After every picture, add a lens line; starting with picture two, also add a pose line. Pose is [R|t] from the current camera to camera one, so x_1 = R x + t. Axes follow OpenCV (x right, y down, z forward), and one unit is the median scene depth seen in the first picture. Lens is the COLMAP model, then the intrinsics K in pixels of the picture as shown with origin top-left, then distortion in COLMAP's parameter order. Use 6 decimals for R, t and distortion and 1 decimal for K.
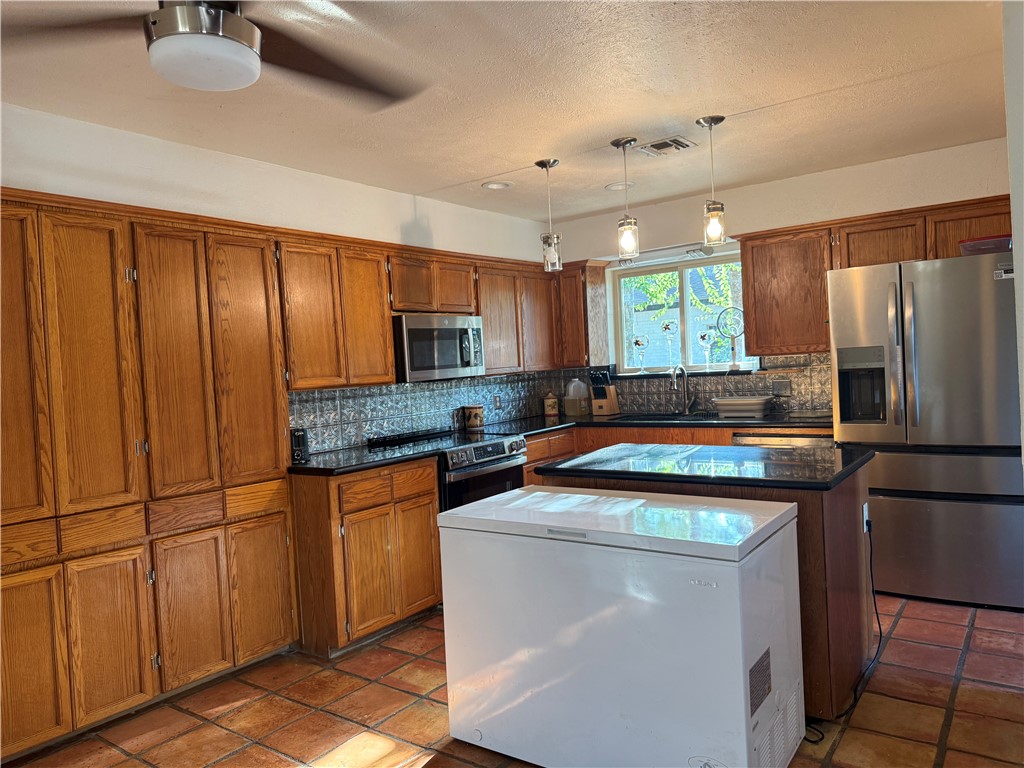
lens RADIAL K [[716.1, 0, 508.8], [0, 716.1, 388.4], [0, 0, 1]] dist [0.077733, -0.107712]
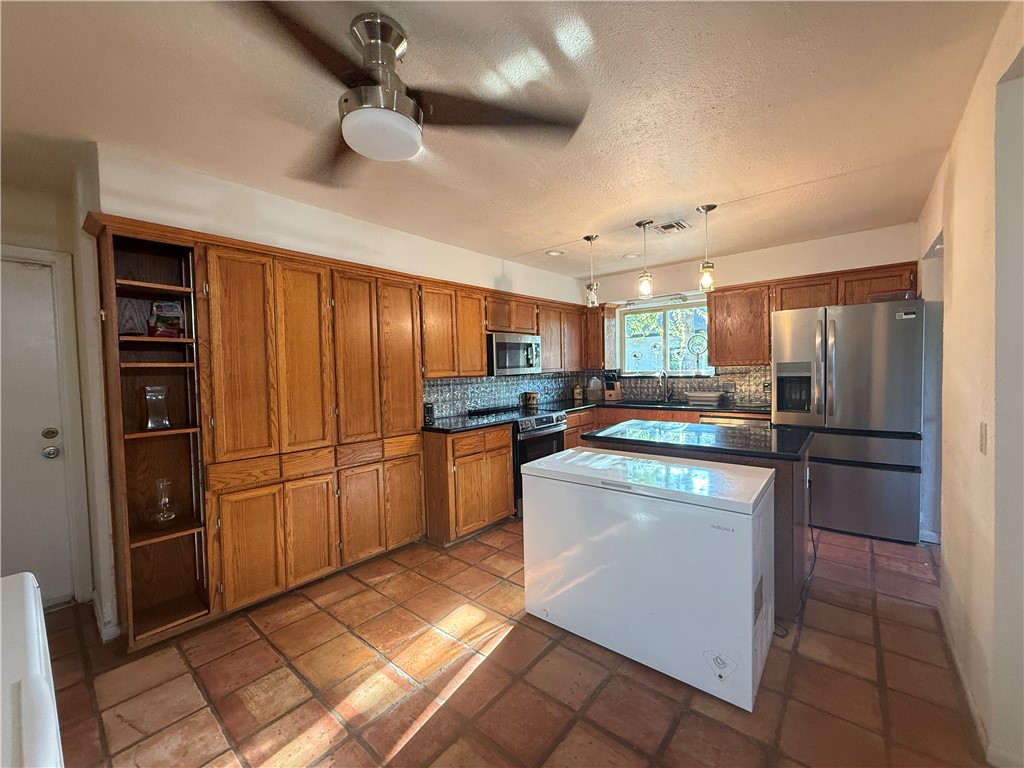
lens RADIAL K [[409.6, 0, 511.3], [0, 409.6, 385.2], [0, 0, 1]] dist [-0.001770, -0.000032]
pose [[0.997084, 0.033297, -0.068671, -0.047410], [-0.032605, 0.999406, 0.011182, 0.000730], [0.069003, -0.008911, 0.997577, 0.107133]]
